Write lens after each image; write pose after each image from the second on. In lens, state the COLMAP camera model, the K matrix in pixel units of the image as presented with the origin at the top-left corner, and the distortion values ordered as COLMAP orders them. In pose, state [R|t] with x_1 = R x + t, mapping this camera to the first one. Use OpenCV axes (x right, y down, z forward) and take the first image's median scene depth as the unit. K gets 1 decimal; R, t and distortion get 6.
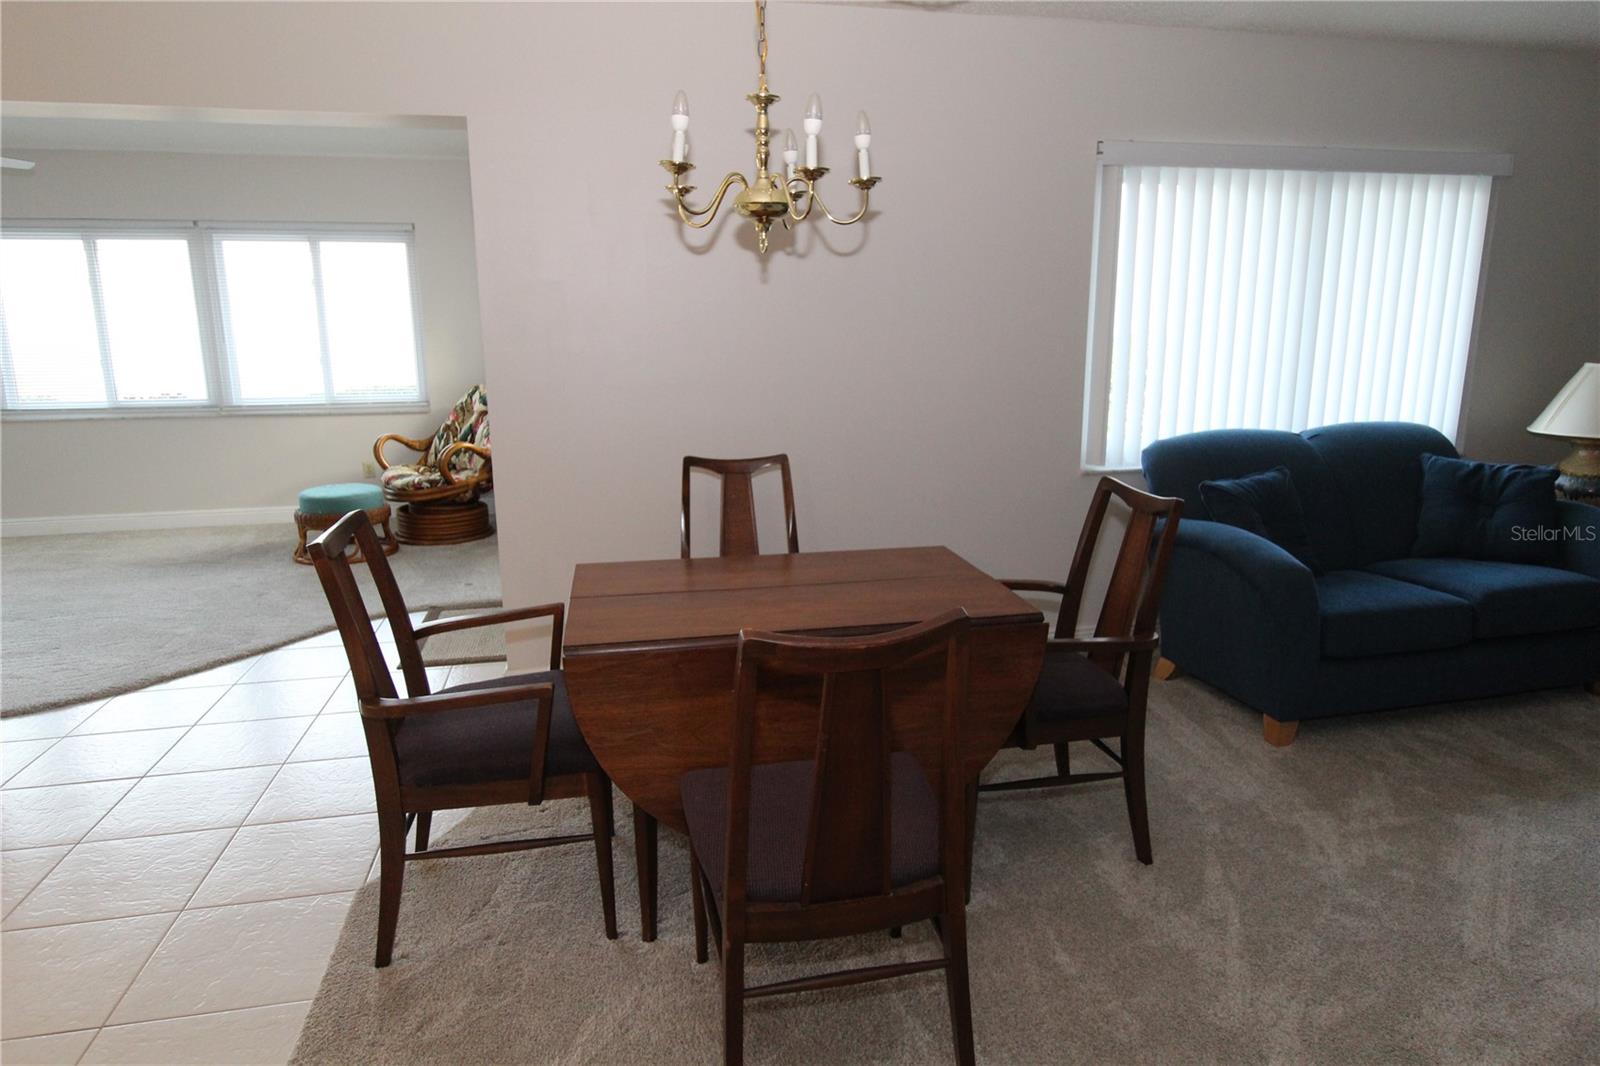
lens RADIAL K [[918.8, 0, 810.6], [0, 918.8, 515.0], [0, 0, 1]] dist [0.002997, 0.002314]
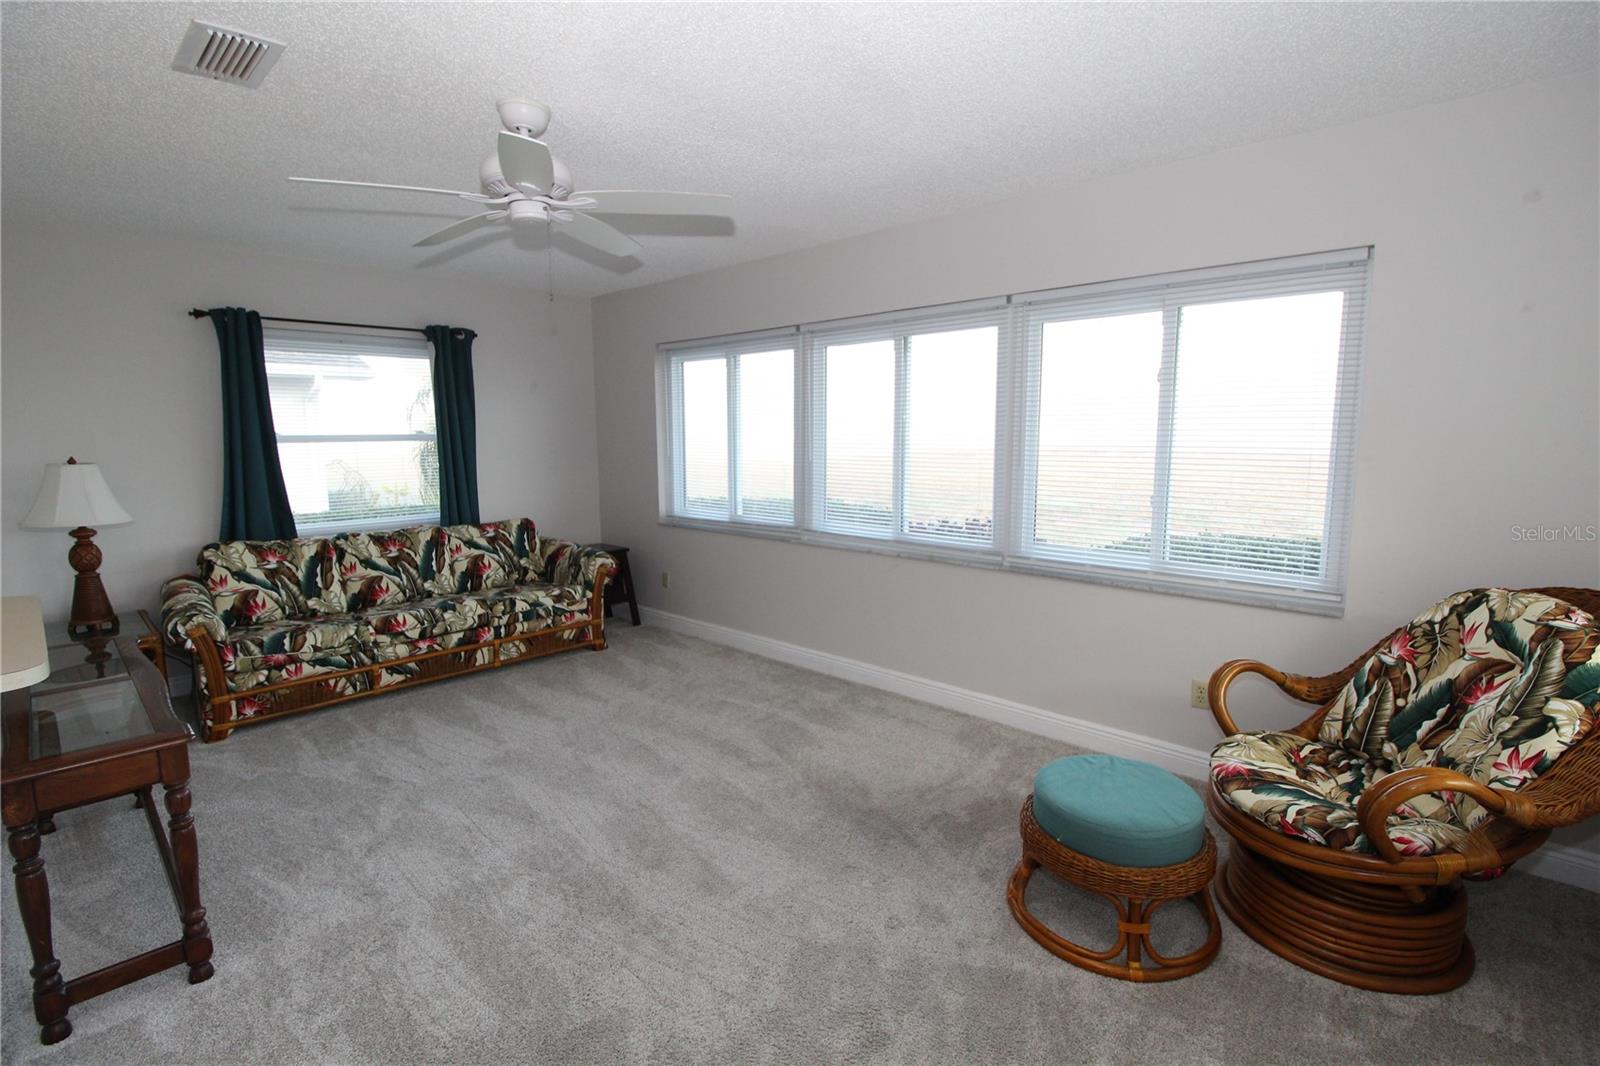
lens RADIAL K [[742.4, 0, 798.1], [0, 742.4, 526.5], [0, 0, 1]] dist [-0.010432, -0.003089]
pose [[0.540946, 0.104040, -0.834597, -0.257565], [-0.163312, 0.986426, 0.017115, -0.125836], [0.825049, 0.127041, 0.550594, 0.556246]]
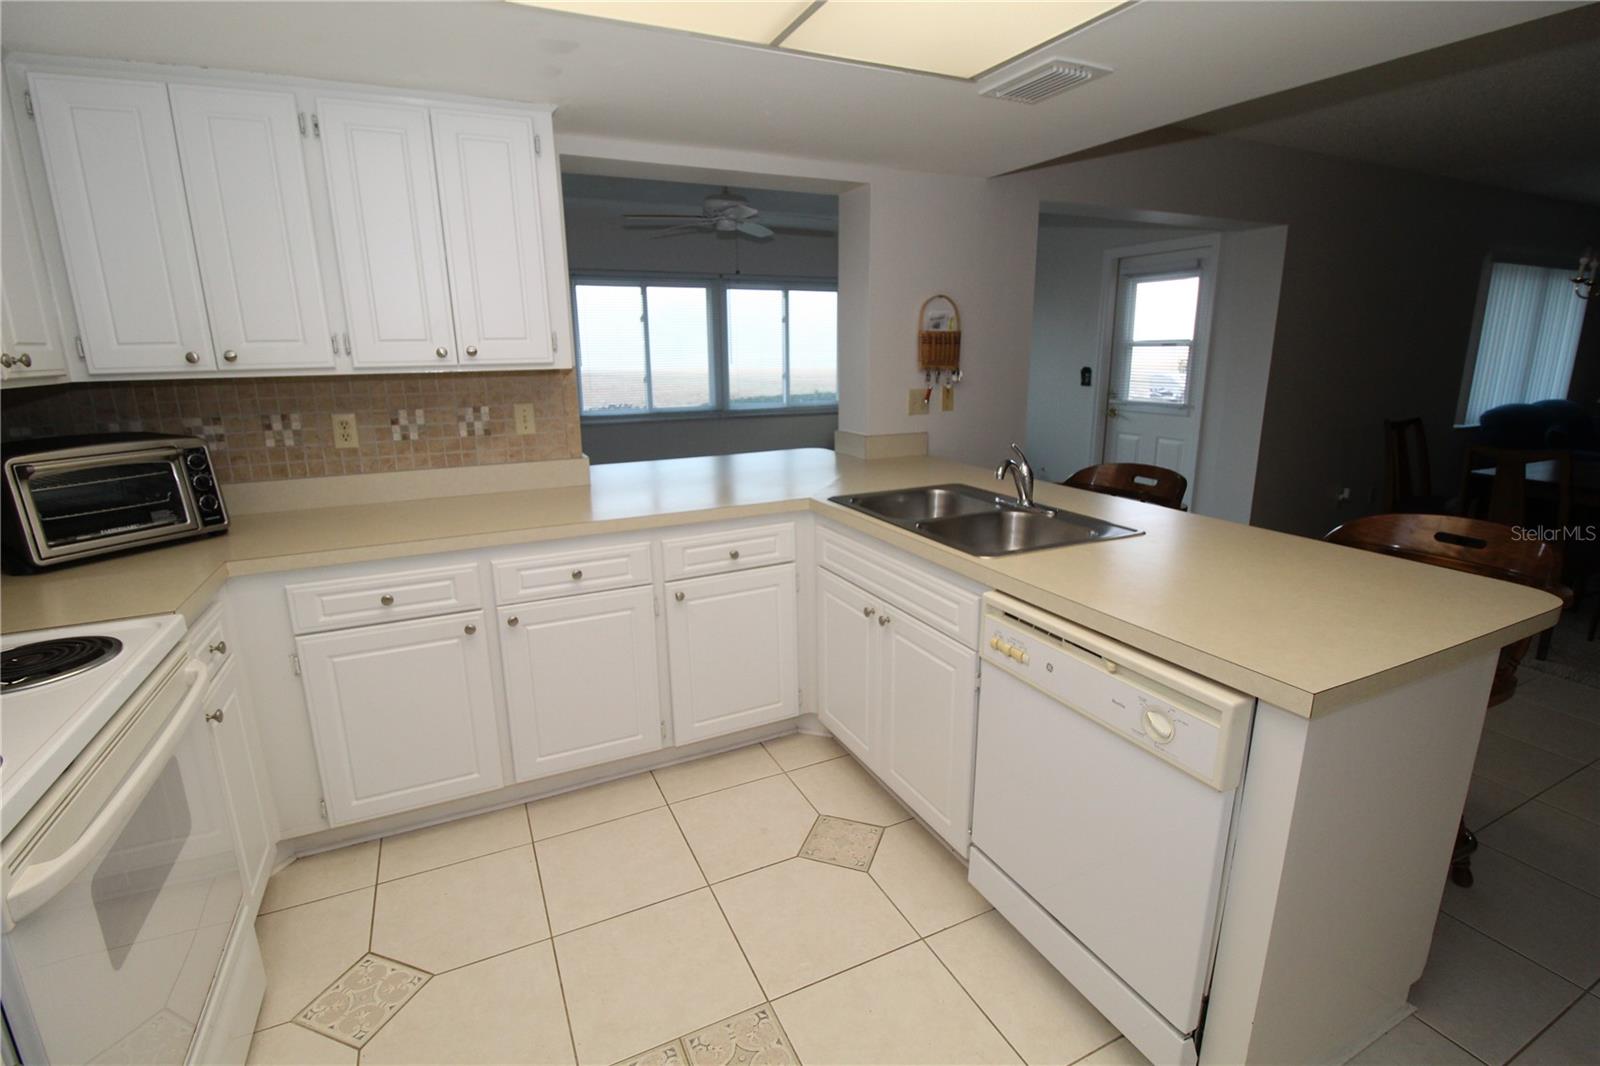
lens RADIAL K [[742.4, 0, 798.4], [0, 742.4, 521.6], [0, 0, 1]] dist [-0.010432, -0.003089]
pose [[0.978580, -0.054968, 0.198393, -0.776467], [0.049579, 0.998256, 0.032032, 0.017488], [-0.199808, -0.021510, 0.979599, -0.116791]]
